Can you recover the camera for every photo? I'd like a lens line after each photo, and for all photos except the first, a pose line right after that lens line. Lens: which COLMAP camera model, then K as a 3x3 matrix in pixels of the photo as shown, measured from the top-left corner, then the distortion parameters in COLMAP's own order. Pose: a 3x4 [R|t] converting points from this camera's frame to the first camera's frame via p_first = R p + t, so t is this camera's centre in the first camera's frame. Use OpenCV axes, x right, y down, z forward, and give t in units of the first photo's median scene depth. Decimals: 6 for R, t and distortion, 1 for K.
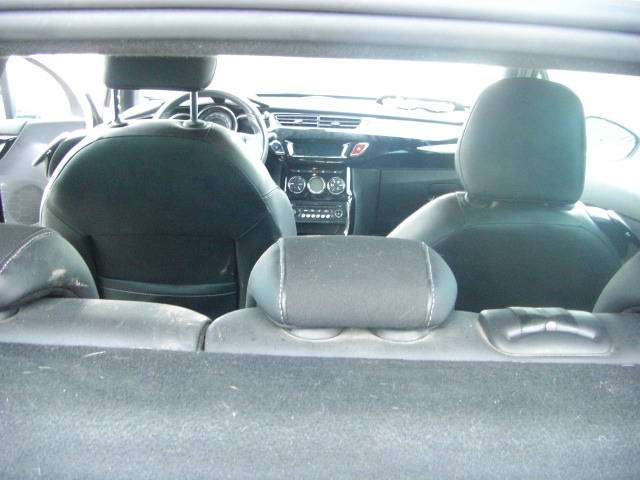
lens RADIAL K [[722.9, 0, 317.9], [0, 722.9, 238.3], [0, 0, 1]] dist [-0.121597, 0.000000]
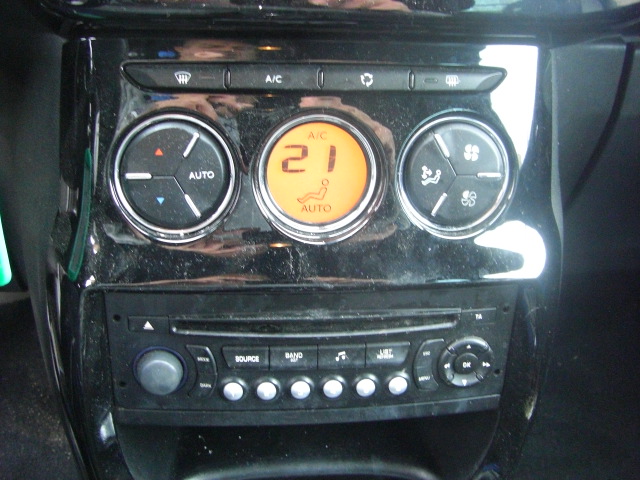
lens RADIAL K [[722.9, 0, 323.0], [0, 722.9, 234.7], [0, 0, 1]] dist [-0.121597, 0.000000]
pose [[0.995468, -0.033338, 0.089060, -0.013843], [0.012821, 0.975036, 0.221678, -0.093918], [-0.094227, -0.219532, 0.971044, 0.863625]]
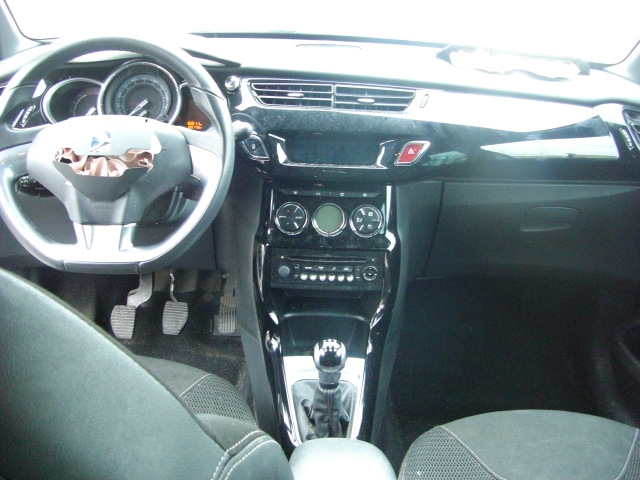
lens RADIAL K [[722.9, 0, 320.7], [0, 722.9, 242.1], [0, 0, 1]] dist [-0.121597, 0.000000]
pose [[0.999861, 0.008161, 0.014507, -0.015645], [-0.009695, 0.993987, 0.109067, -0.114875], [-0.013530, -0.109193, 0.993929, 0.474333]]
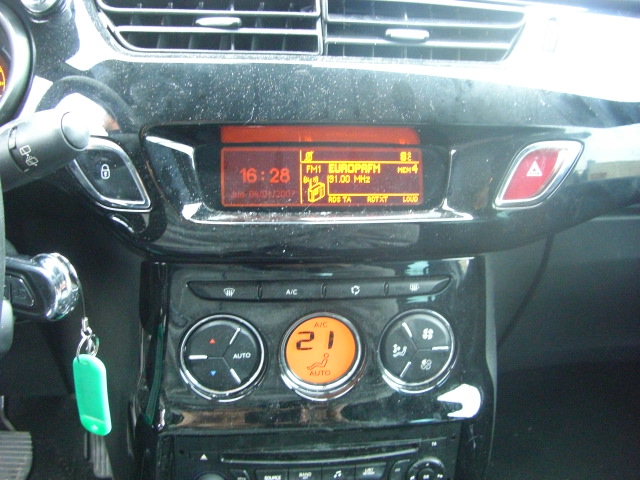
lens RADIAL K [[722.9, 0, 319.1], [0, 722.9, 244.0], [0, 0, 1]] dist [-0.121597, 0.000000]
pose [[0.992139, -0.037379, 0.119429, -0.025534], [0.014557, 0.982342, 0.186526, -0.141236], [-0.124292, -0.183321, 0.975164, 0.811465]]
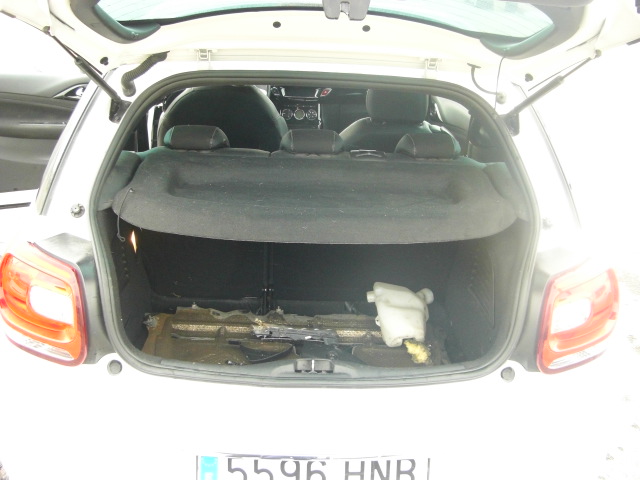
lens RADIAL K [[722.9, 0, 320.3], [0, 722.9, 240.0], [0, 0, 1]] dist [-0.121597, 0.000000]
pose [[0.999542, -0.003469, 0.030059, -0.004802], [0.000534, 0.995274, 0.097108, 0.049871], [-0.030254, -0.097048, 0.994820, -0.637159]]
